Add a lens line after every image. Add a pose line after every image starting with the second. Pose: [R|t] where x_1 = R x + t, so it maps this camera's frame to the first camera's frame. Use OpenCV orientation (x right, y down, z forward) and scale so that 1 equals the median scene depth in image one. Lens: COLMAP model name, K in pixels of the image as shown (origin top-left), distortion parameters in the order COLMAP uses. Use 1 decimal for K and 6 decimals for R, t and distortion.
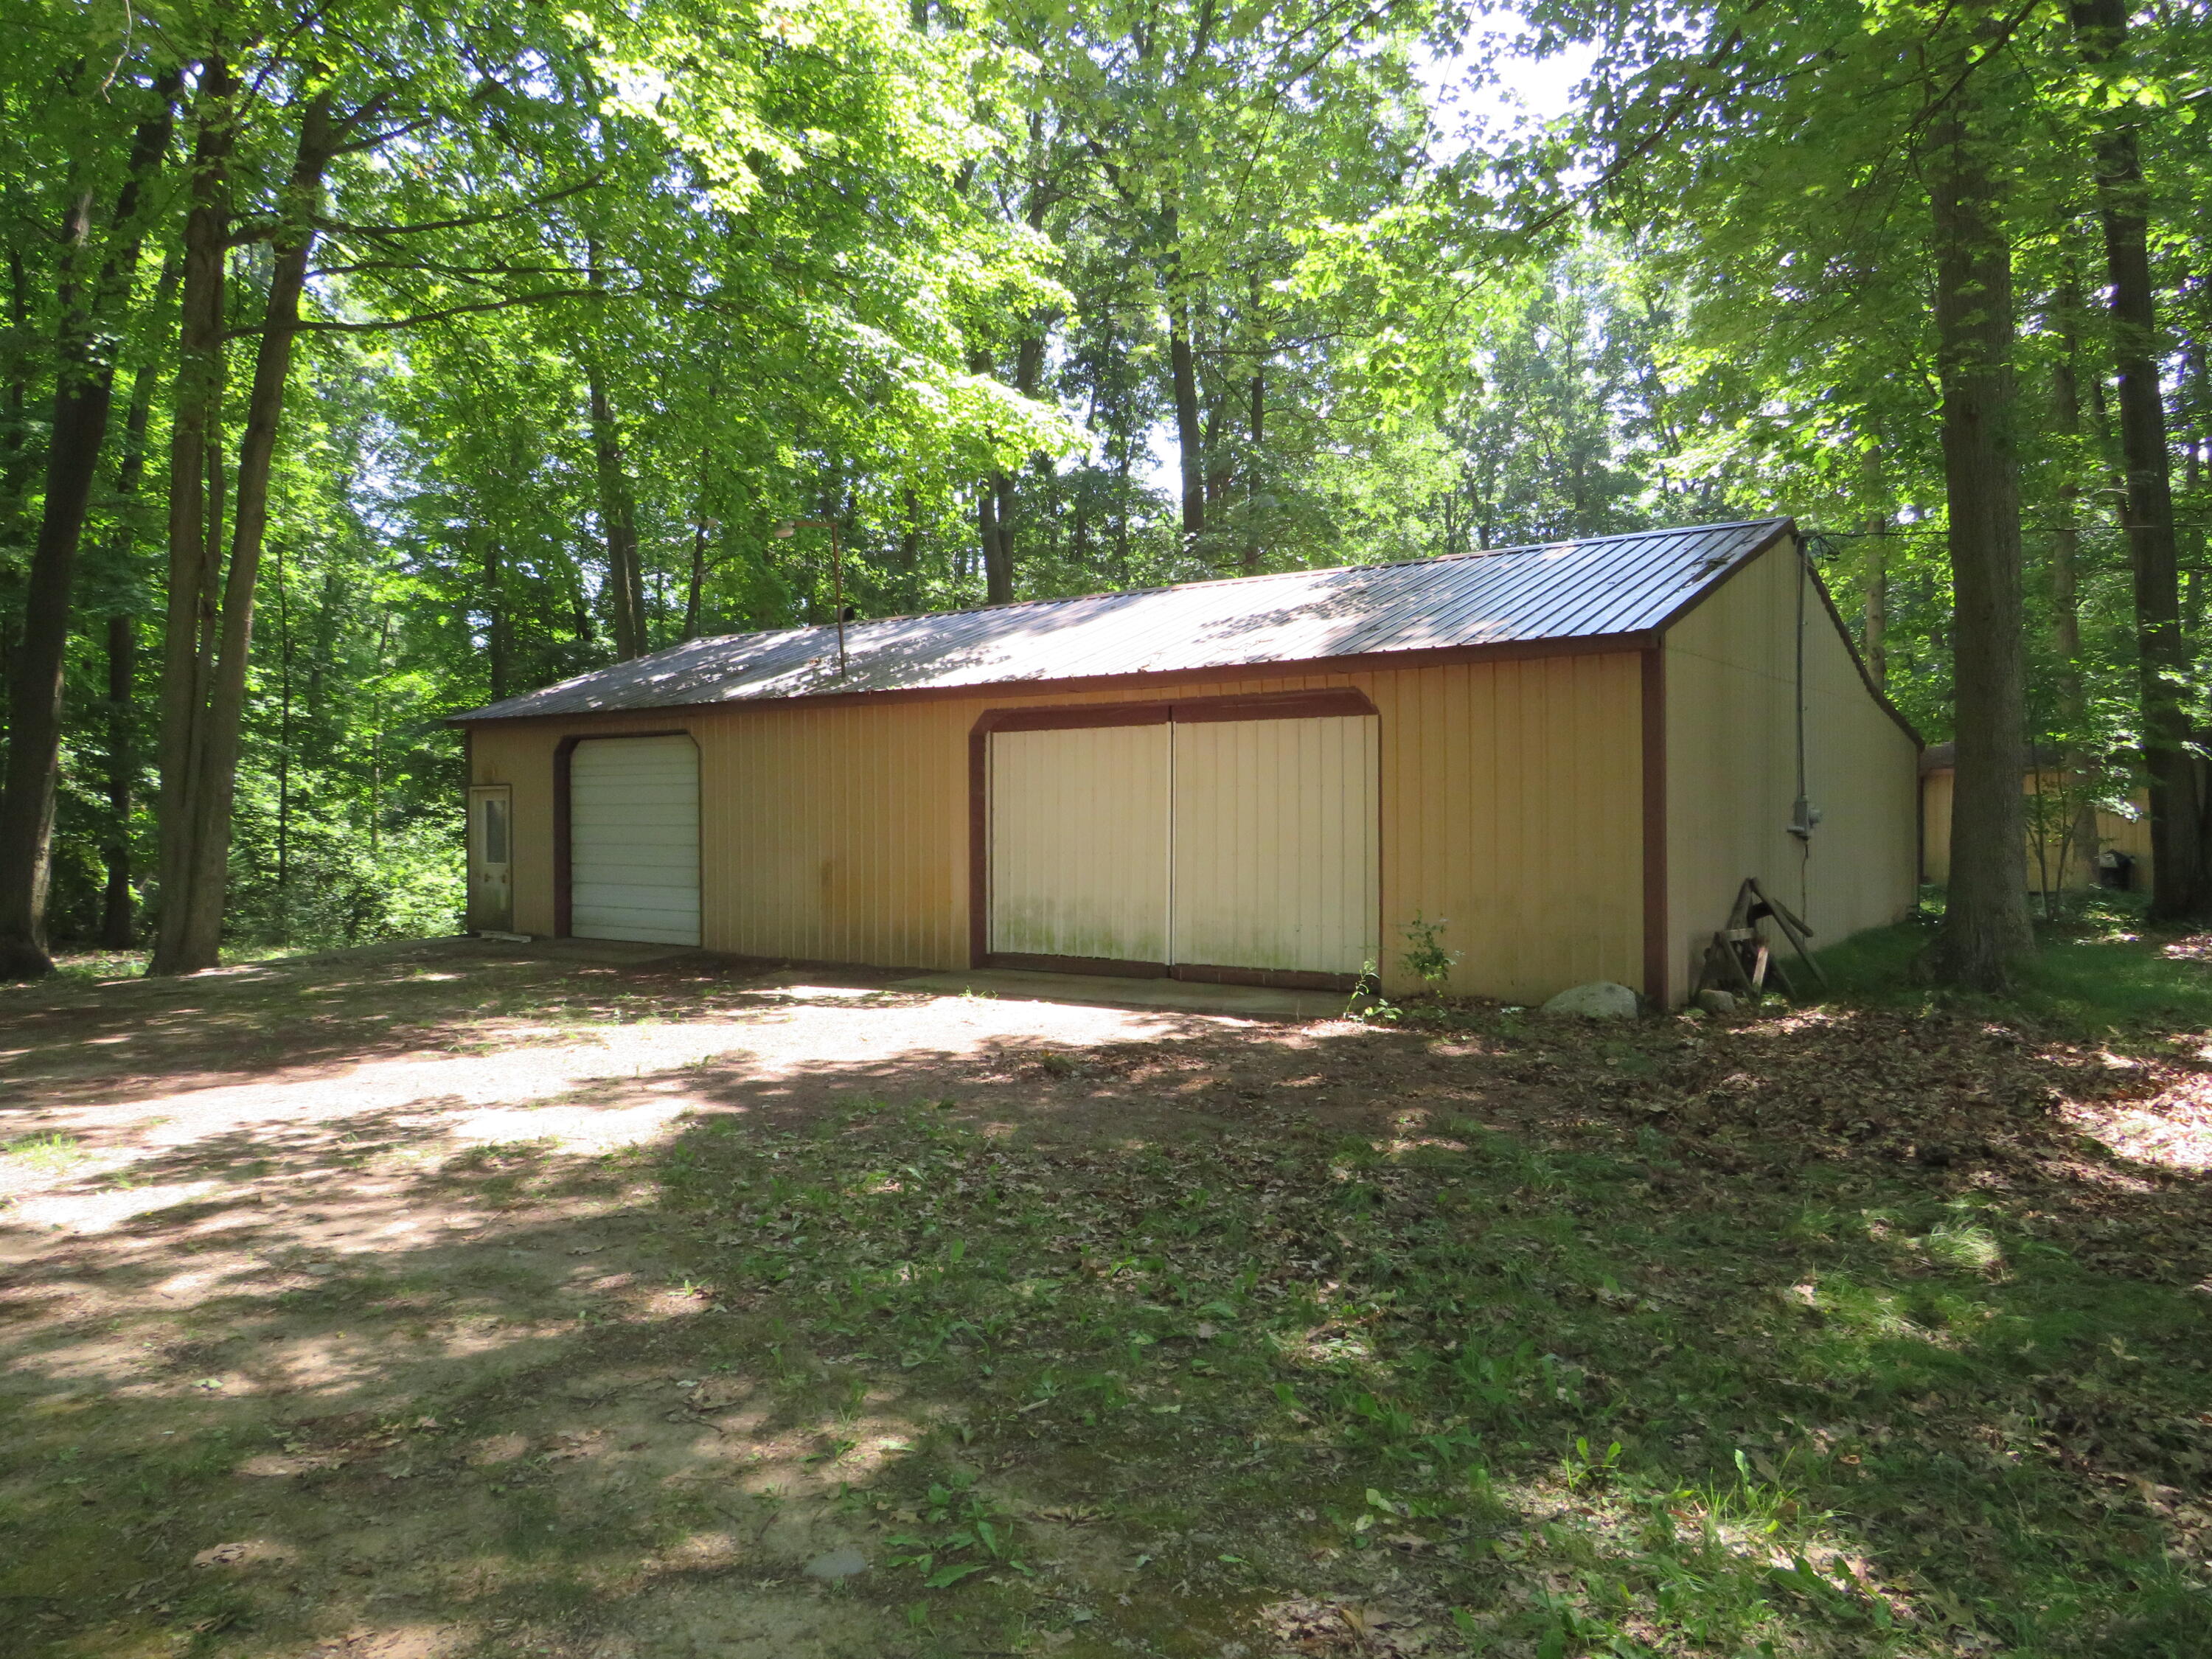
lens RADIAL K [[1523.2, 0, 1103.2], [0, 1523.2, 836.2], [0, 0, 1]] dist [-0.042185, 0.021749]
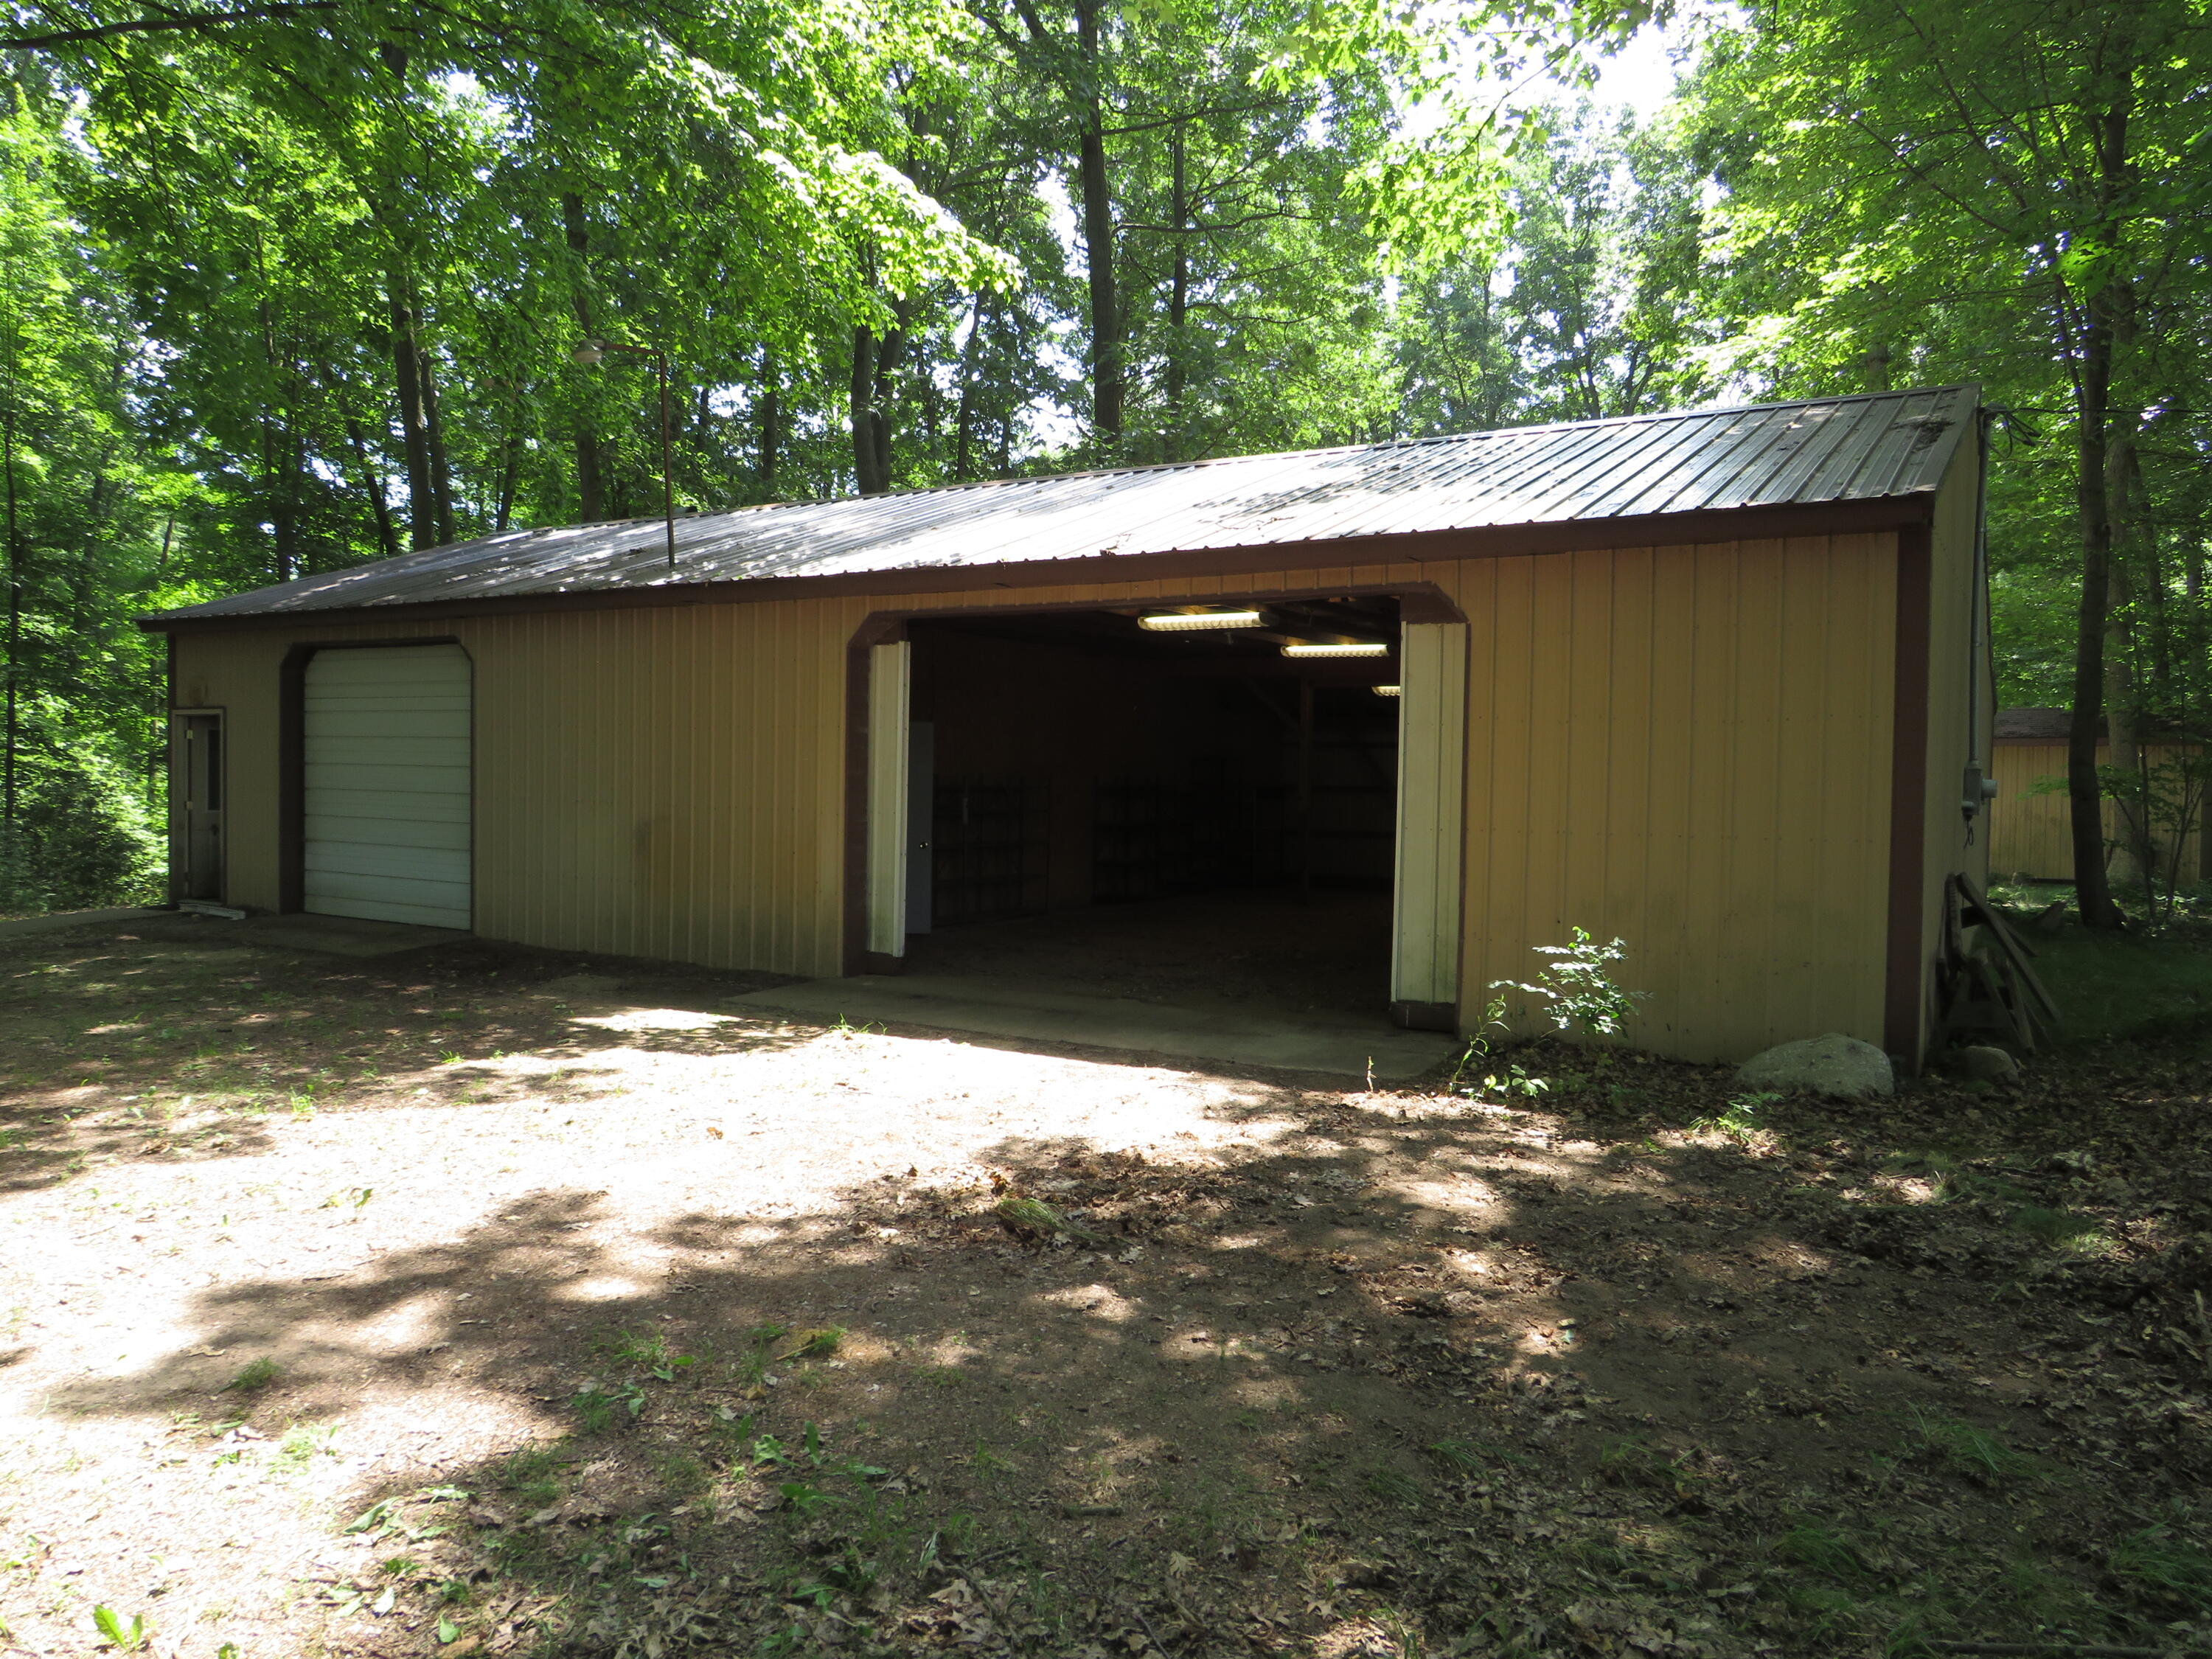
lens RADIAL K [[1493.5, 0, 1113.2], [0, 1493.5, 809.2], [0, 0, 1]] dist [0.007432, -0.047109]
pose [[0.994540, 0.019599, 0.102498, -0.033403], [-0.020814, 0.999725, 0.010802, -0.001224], [-0.102258, -0.012876, 0.994675, 0.281110]]
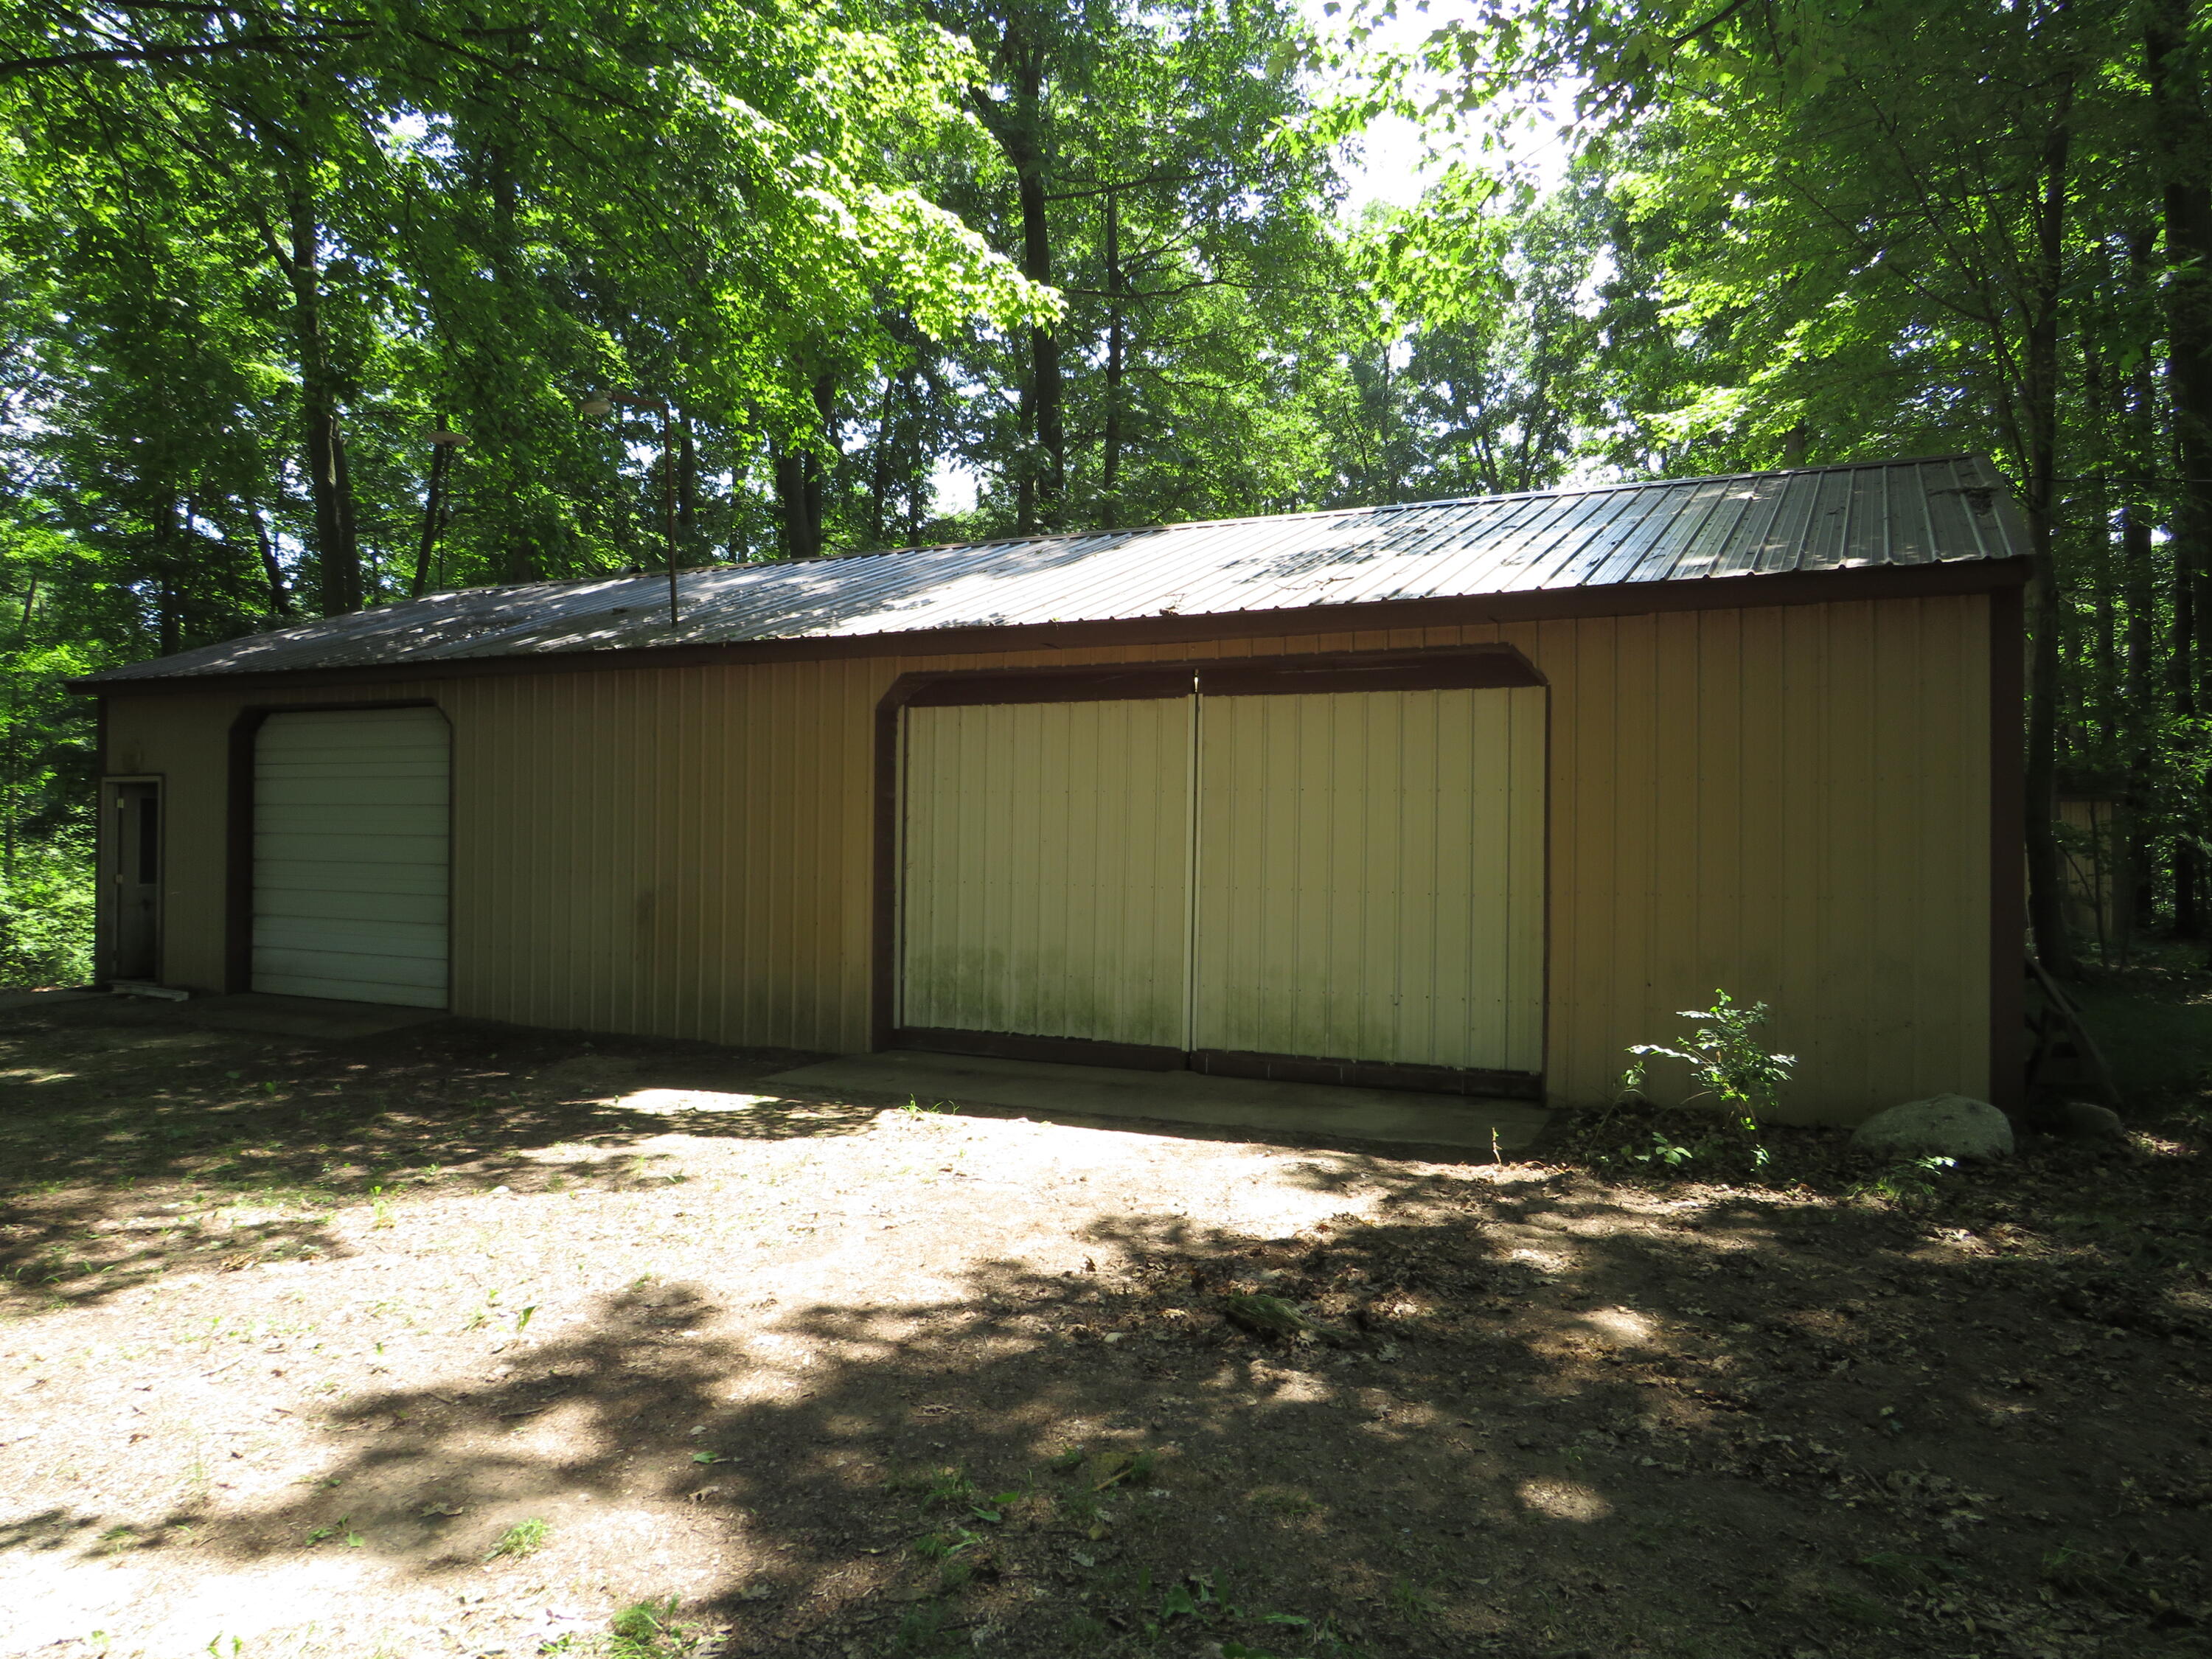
lens RADIAL K [[1523.2, 0, 1103.2], [0, 1523.2, 836.2], [0, 0, 1]] dist [-0.042185, 0.021749]
pose [[0.985199, 0.017865, 0.170480, -0.100369], [-0.015069, 0.999730, -0.017681, 0.000711], [-0.170750, 0.014850, 0.985202, 0.298162]]
